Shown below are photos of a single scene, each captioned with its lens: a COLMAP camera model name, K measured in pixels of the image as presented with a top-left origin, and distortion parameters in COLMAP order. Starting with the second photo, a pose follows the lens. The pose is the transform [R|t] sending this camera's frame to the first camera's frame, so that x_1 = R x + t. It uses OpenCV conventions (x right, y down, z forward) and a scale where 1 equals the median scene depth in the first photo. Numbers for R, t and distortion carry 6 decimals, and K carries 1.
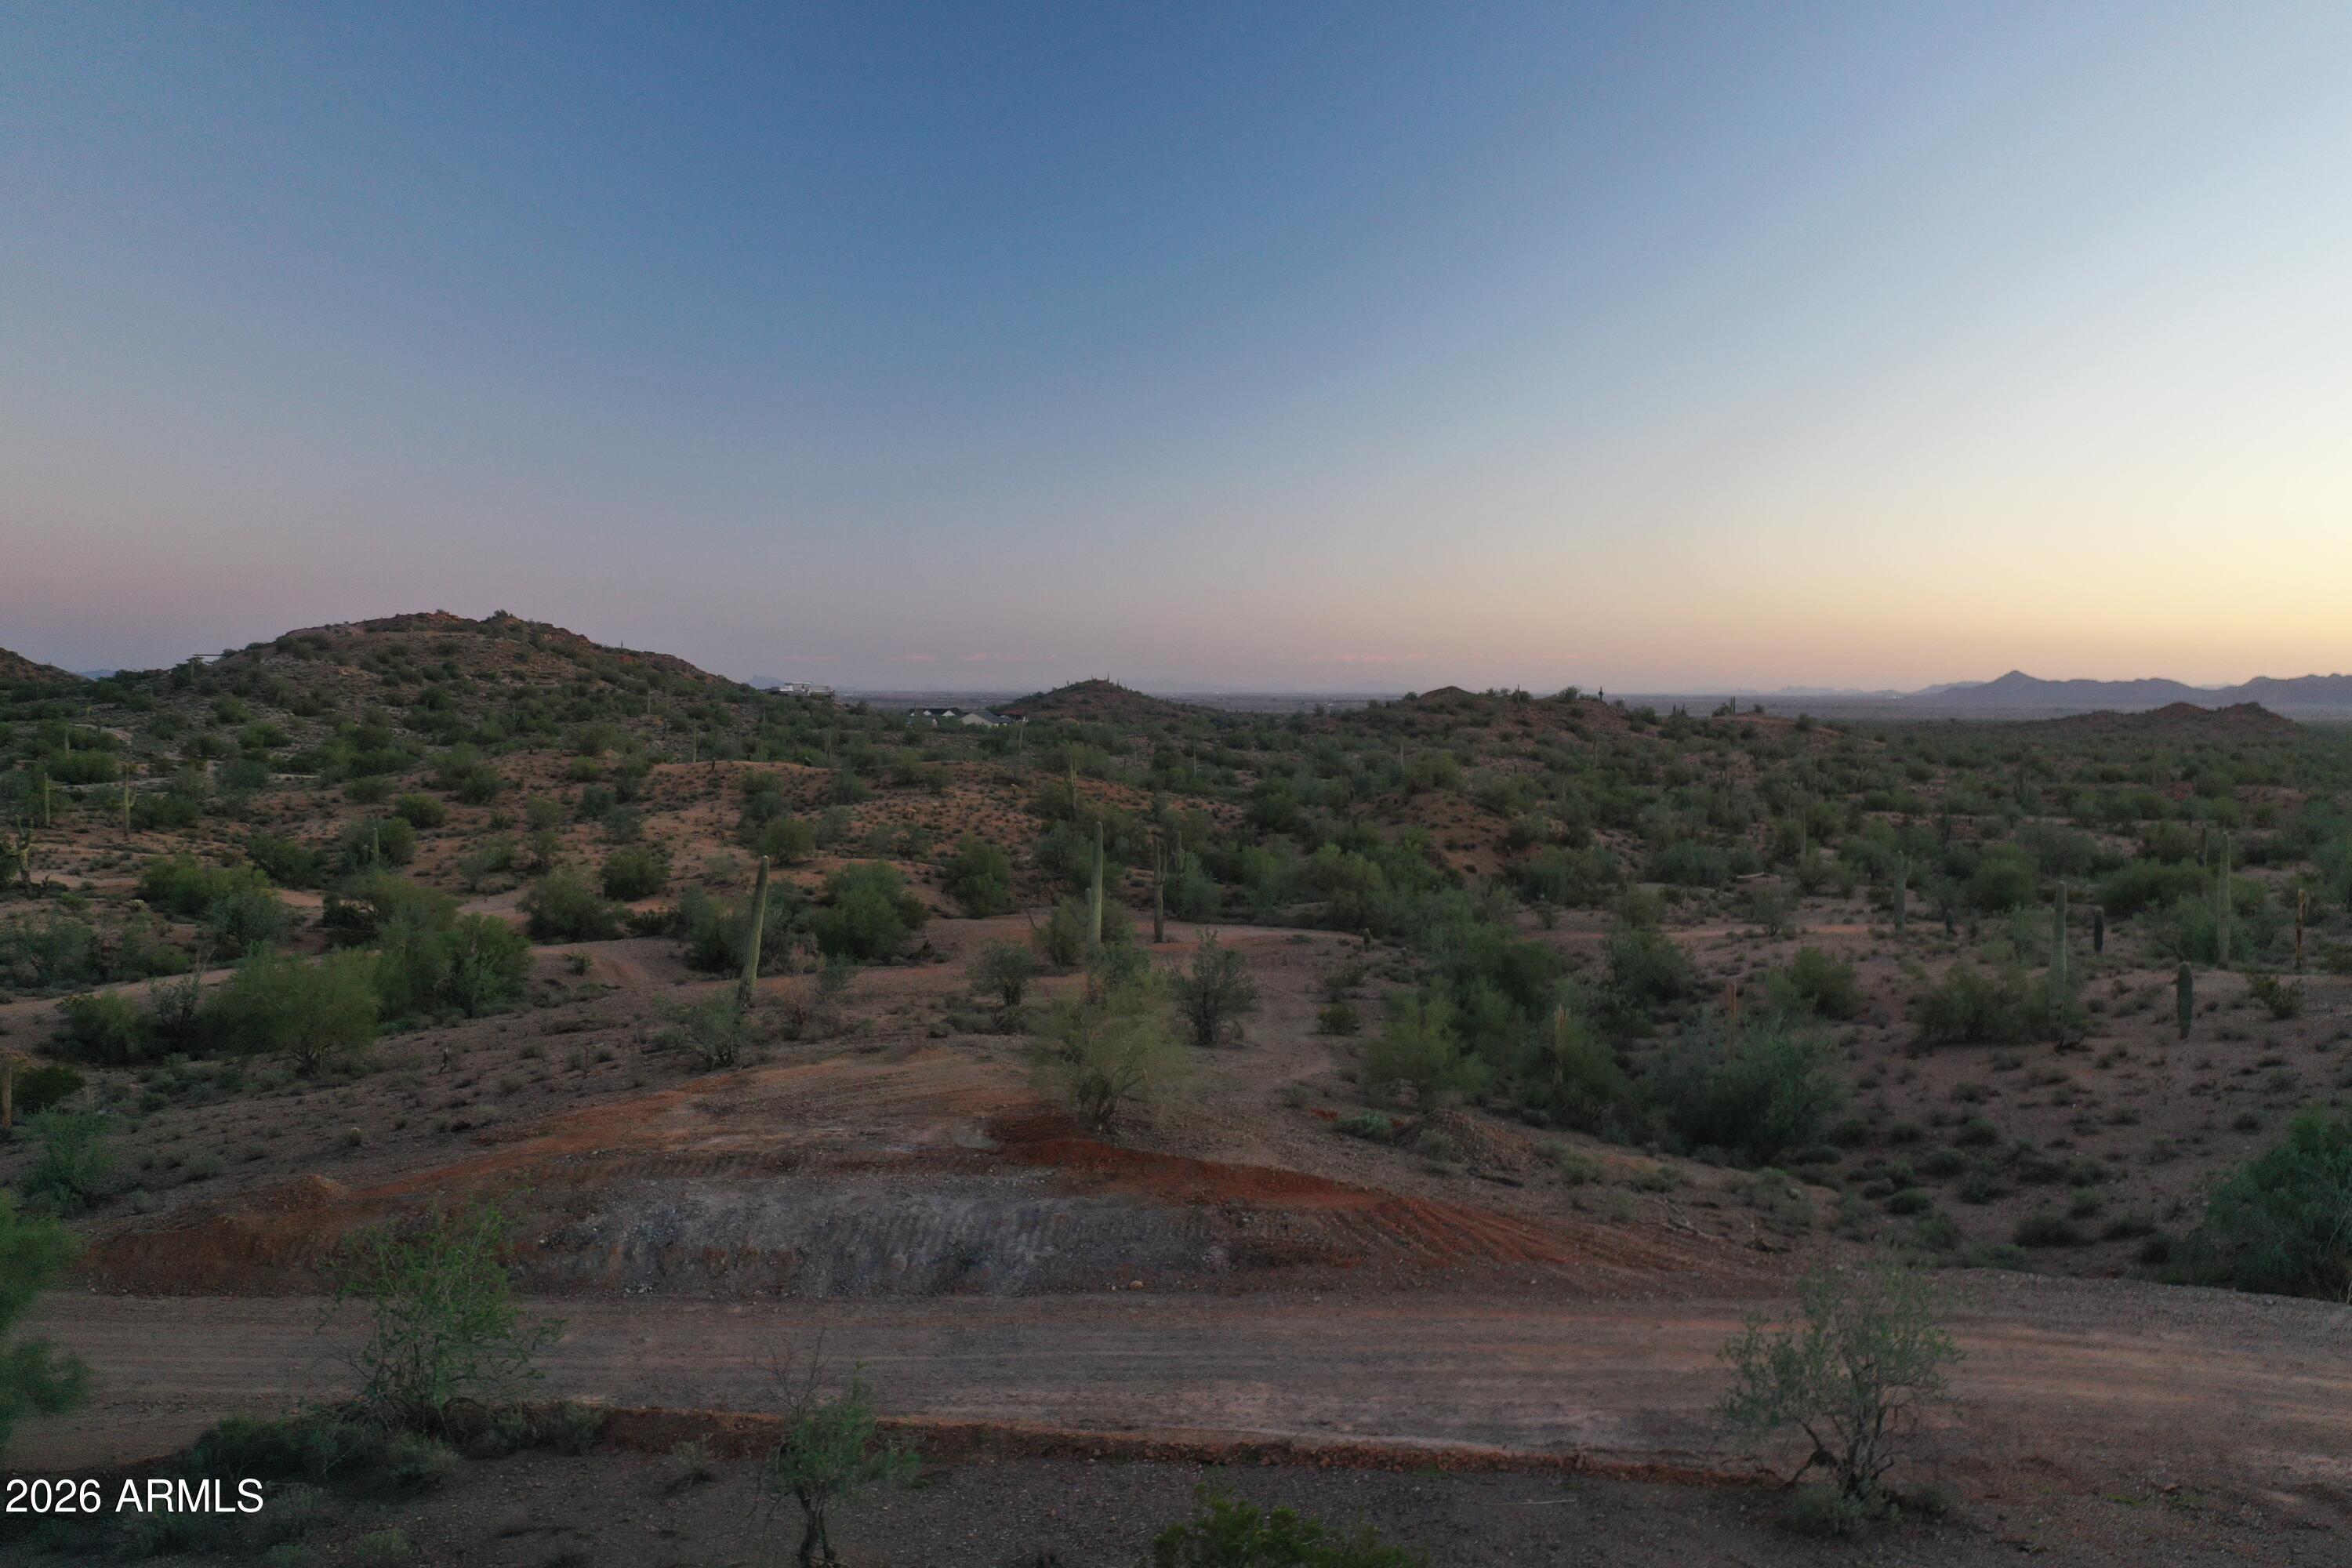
lens RADIAL K [[1880.0, 0, 1168.0], [0, 1880.0, 774.6], [0, 0, 1]] dist [0.001069, 0.005020]
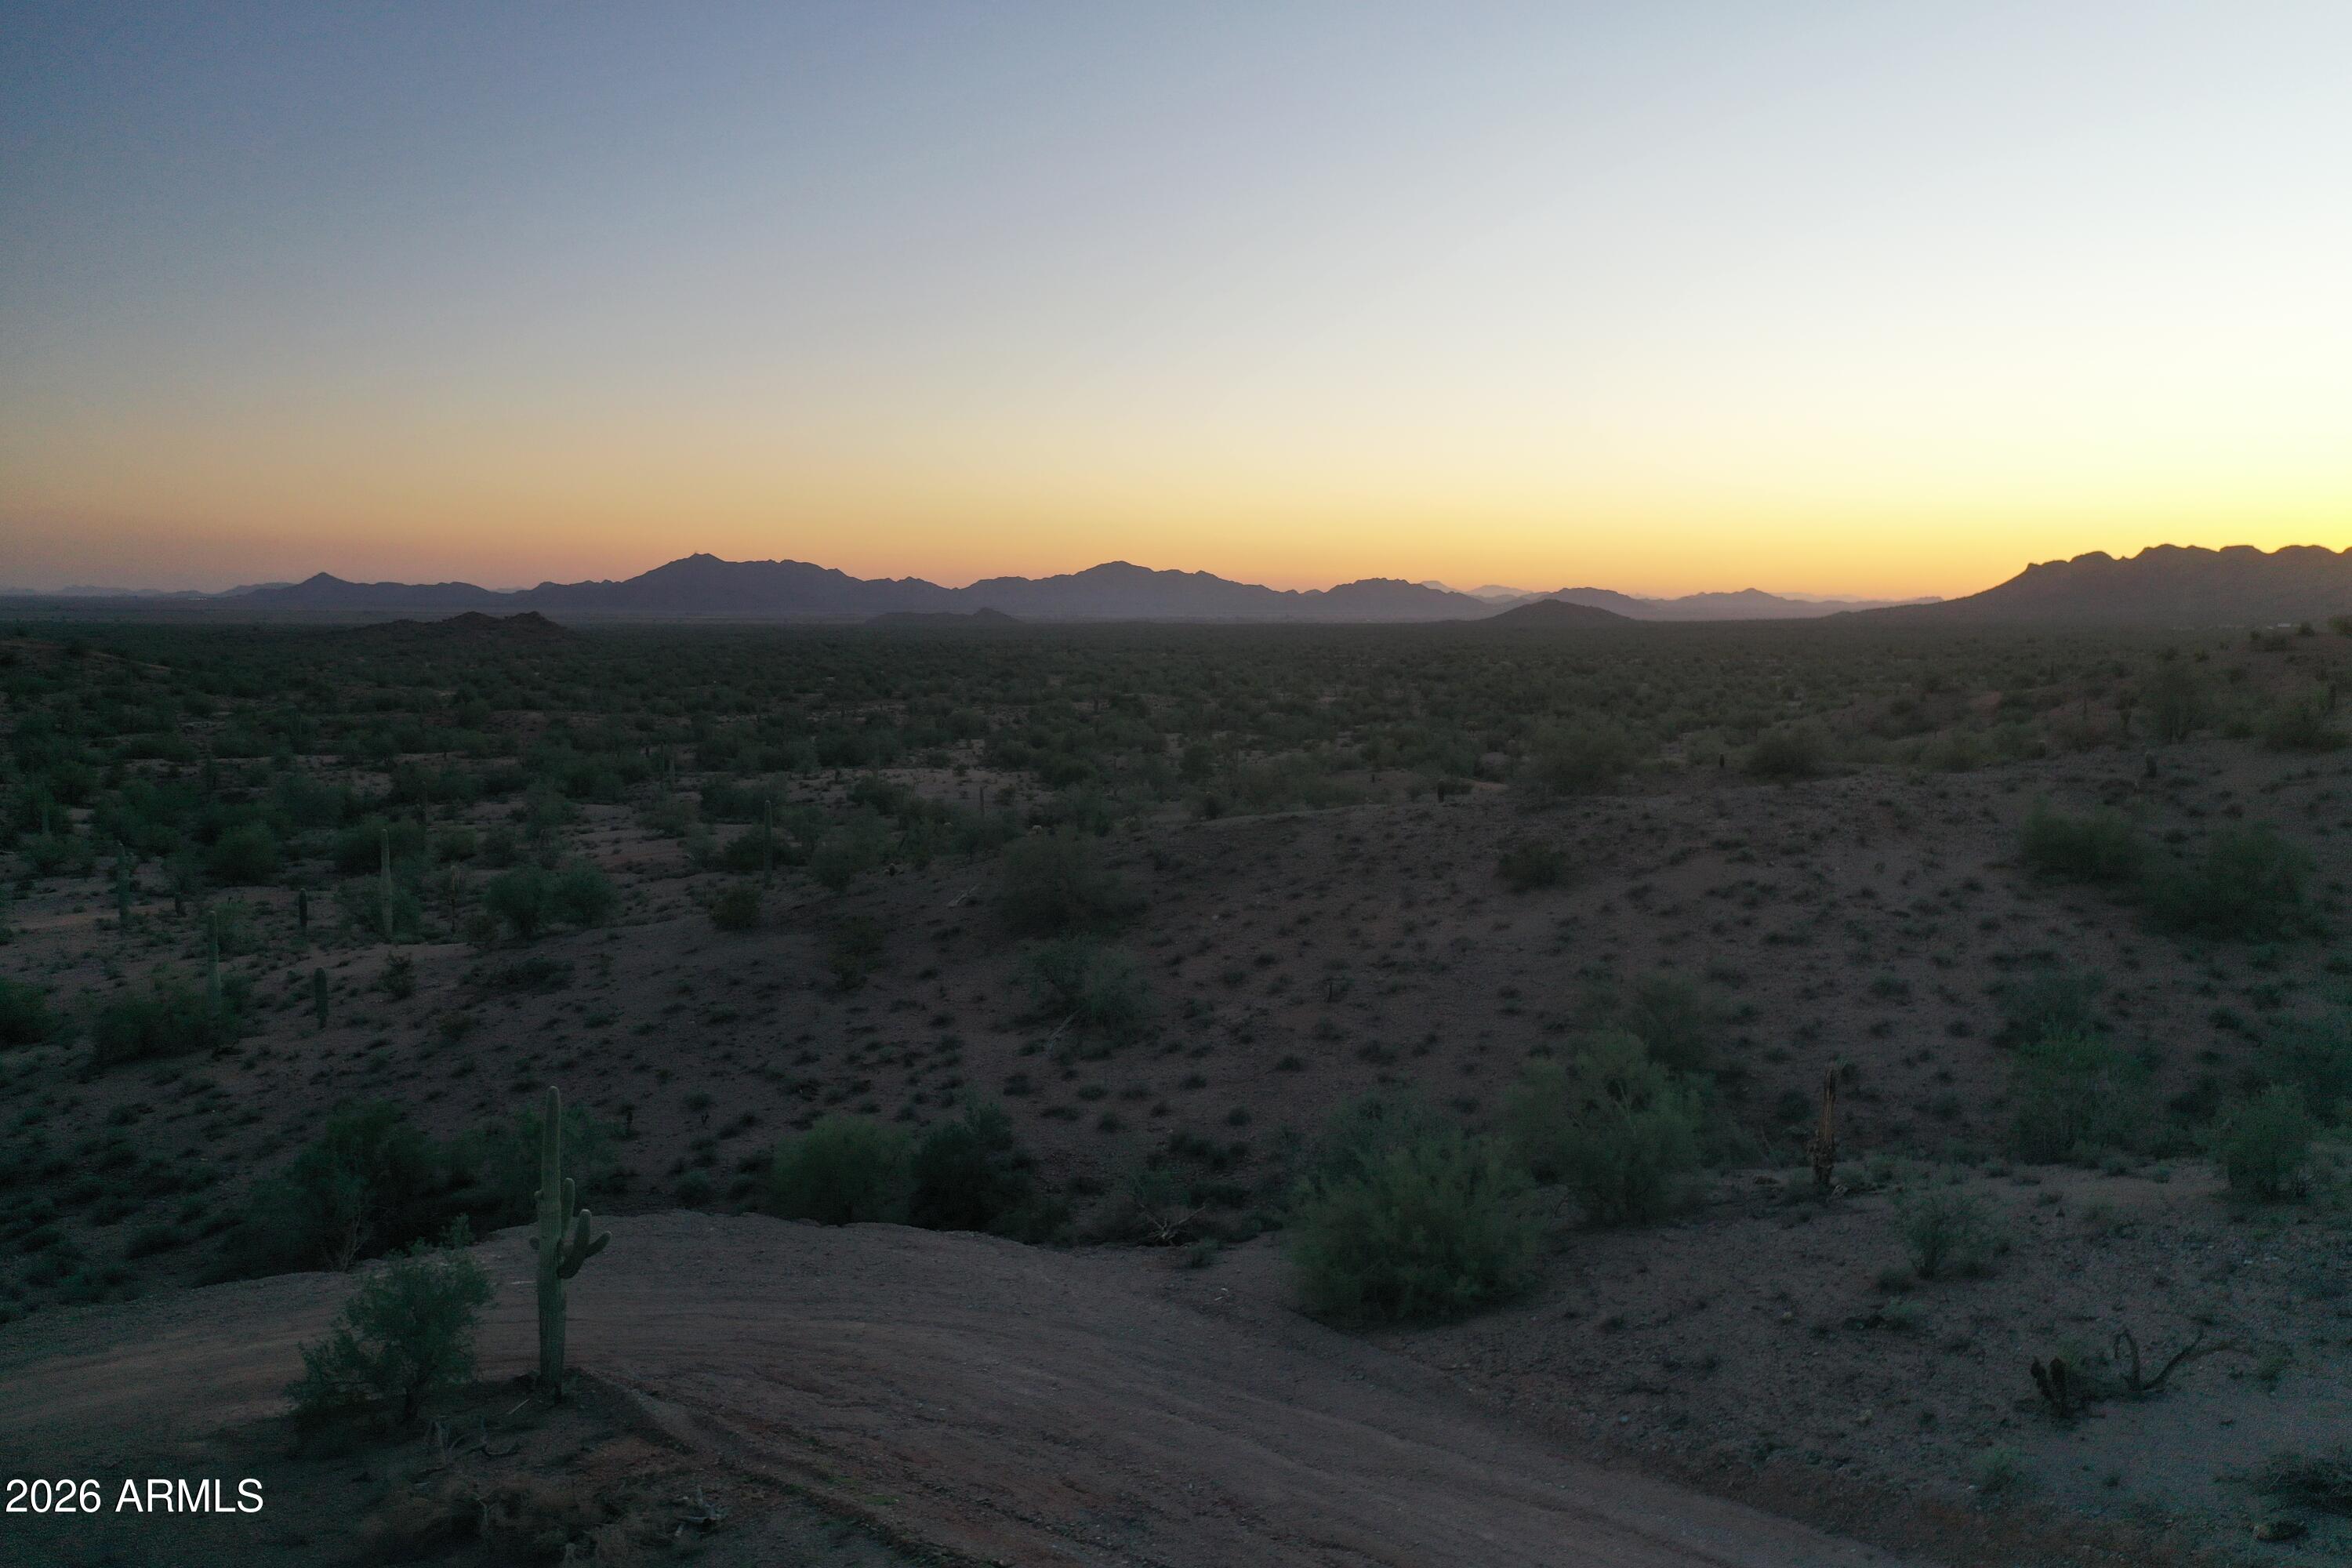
lens RADIAL K [[1880.0, 0, 1170.2], [0, 1880.0, 778.3], [0, 0, 1]] dist [0.001069, 0.005020]
pose [[0.665335, -0.065117, 0.743699, 0.007261], [0.024169, 0.997545, 0.065722, -0.088936], [-0.746153, -0.025753, 0.665276, -0.222010]]
